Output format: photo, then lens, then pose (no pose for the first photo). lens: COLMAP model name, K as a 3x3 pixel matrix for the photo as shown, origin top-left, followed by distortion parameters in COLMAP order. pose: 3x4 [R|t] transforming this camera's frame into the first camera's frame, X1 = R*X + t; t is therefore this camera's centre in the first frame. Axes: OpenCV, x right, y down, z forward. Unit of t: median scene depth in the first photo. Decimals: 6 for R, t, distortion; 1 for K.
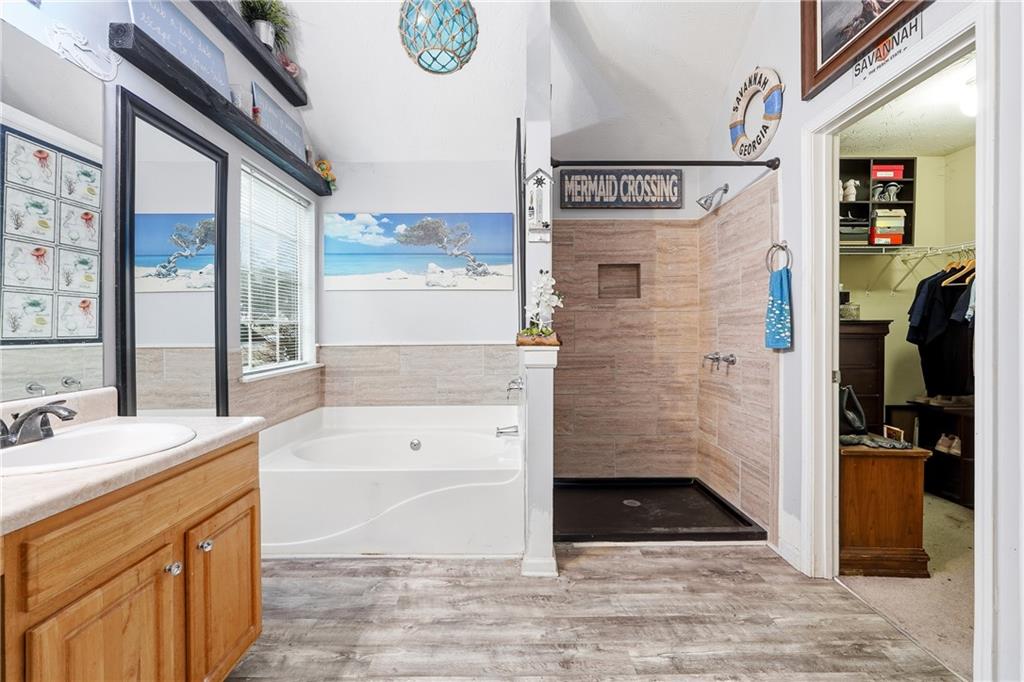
lens RADIAL K [[431.3, 0, 515.8], [0, 431.3, 334.9], [0, 0, 1]] dist [-0.018734, 0.006129]
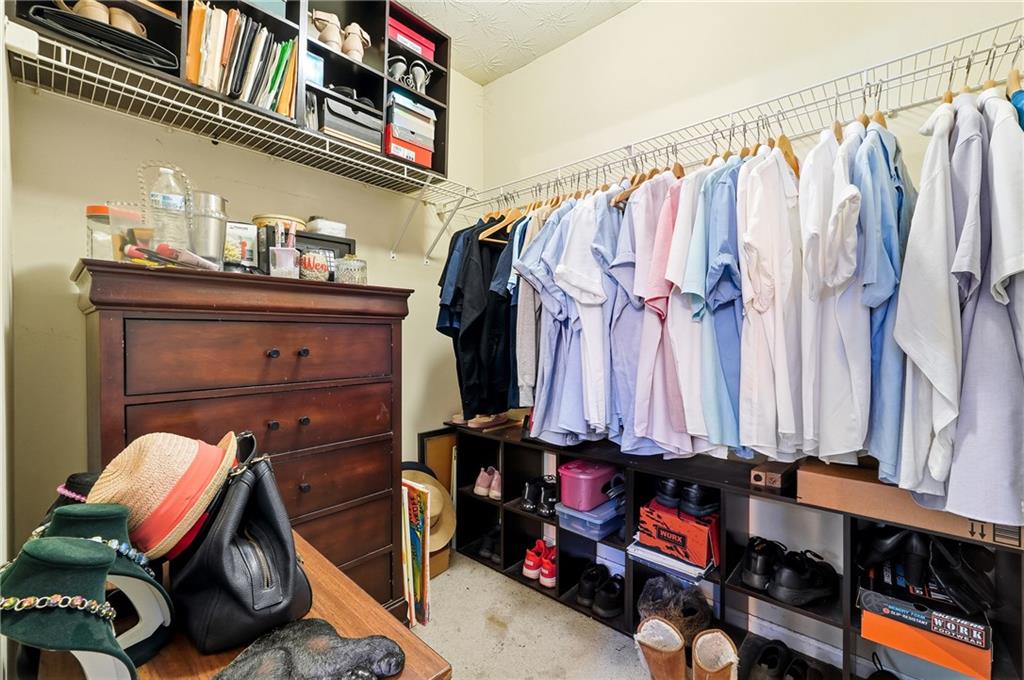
lens RADIAL K [[431.3, 0, 508.8], [0, 431.3, 336.8], [0, 0, 1]] dist [-0.018734, 0.006129]
pose [[0.662990, 0.004545, 0.748615, 0.527585], [0.003421, 0.999953, -0.009100, 0.028132], [-0.748621, 0.008594, 0.662943, 0.521112]]
